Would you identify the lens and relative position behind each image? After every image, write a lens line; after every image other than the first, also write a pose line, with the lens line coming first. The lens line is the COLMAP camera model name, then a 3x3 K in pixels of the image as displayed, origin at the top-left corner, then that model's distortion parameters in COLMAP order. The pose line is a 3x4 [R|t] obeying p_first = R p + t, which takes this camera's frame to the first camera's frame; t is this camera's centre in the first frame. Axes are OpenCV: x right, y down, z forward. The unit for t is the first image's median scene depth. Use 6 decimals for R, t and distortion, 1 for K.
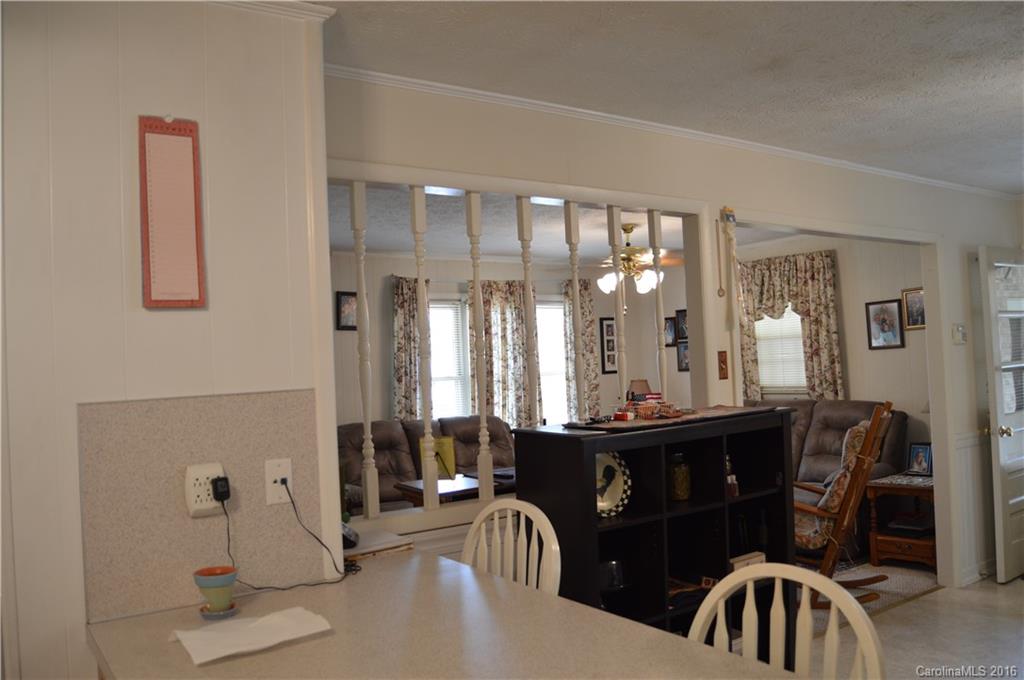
lens RADIAL K [[819.9, 0, 521.3], [0, 819.9, 342.7], [0, 0, 1]] dist [-0.098605, 0.044335]
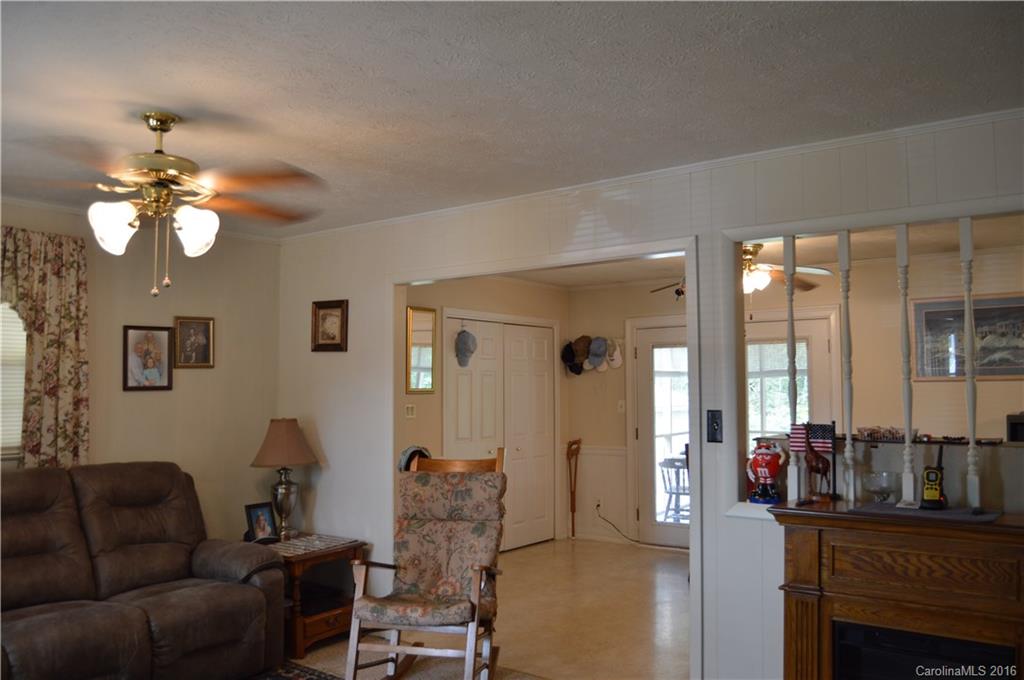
lens RADIAL K [[819.9, 0, 521.3], [0, 819.9, 342.7], [0, 0, 1]] dist [-0.098605, 0.044335]
pose [[-0.307556, 0.097753, 0.946495, -0.348672], [-0.008057, 0.994406, -0.105320, 0.037555], [-0.951496, -0.040018, -0.305048, 0.864576]]
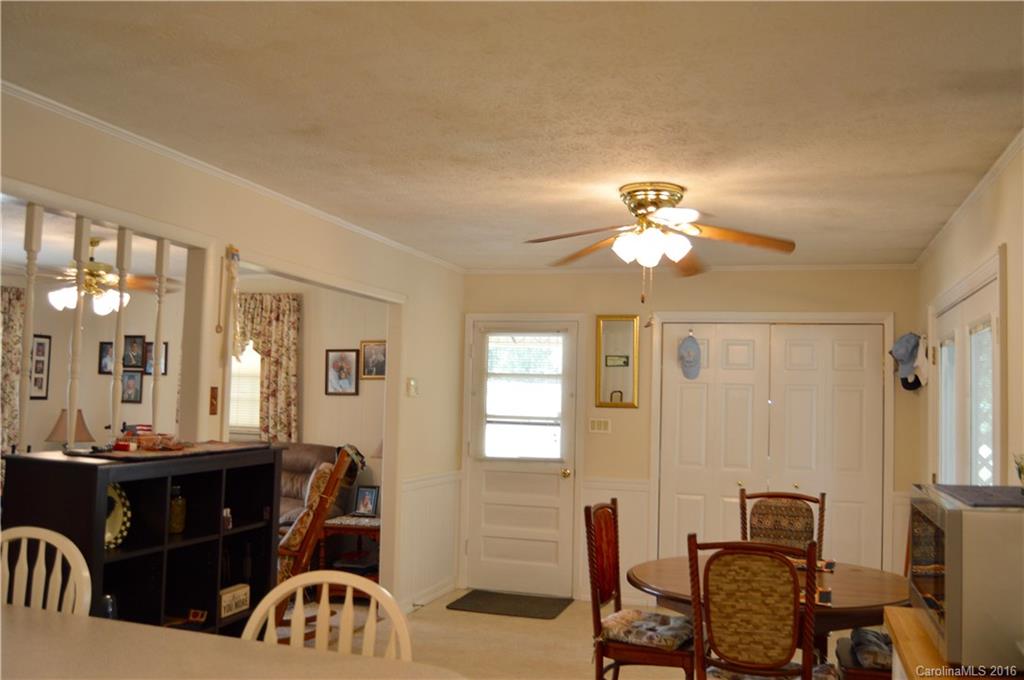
lens RADIAL K [[899.8, 0, 526.9], [0, 899.8, 338.7], [0, 0, 1]] dist [-0.086563, 0.002876]
pose [[0.782906, 0.107648, 0.612756, -0.073624], [-0.079365, 0.994151, -0.073247, 0.000507], [-0.617057, 0.008714, 0.786870, -0.058291]]
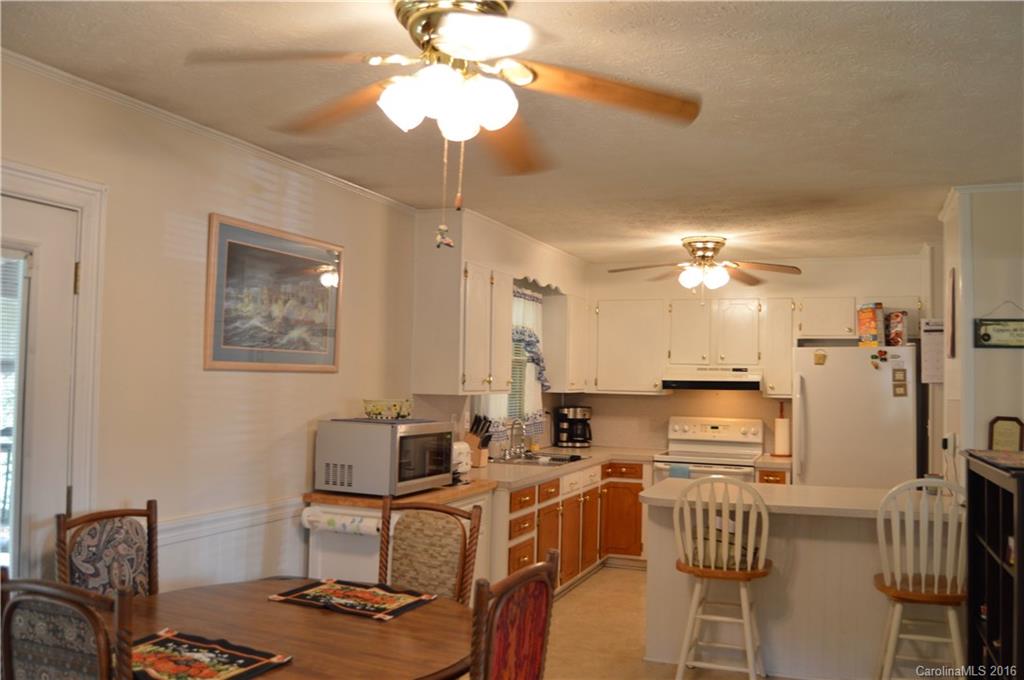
lens RADIAL K [[858.2, 0, 522.5], [0, 858.2, 342.1], [0, 0, 1]] dist [-0.094872, 0.036834]
pose [[-0.828680, 0.003708, -0.559710, 0.538486], [0.033407, 0.998523, -0.042845, -0.008313], [0.558725, -0.054203, -0.827580, 0.675950]]
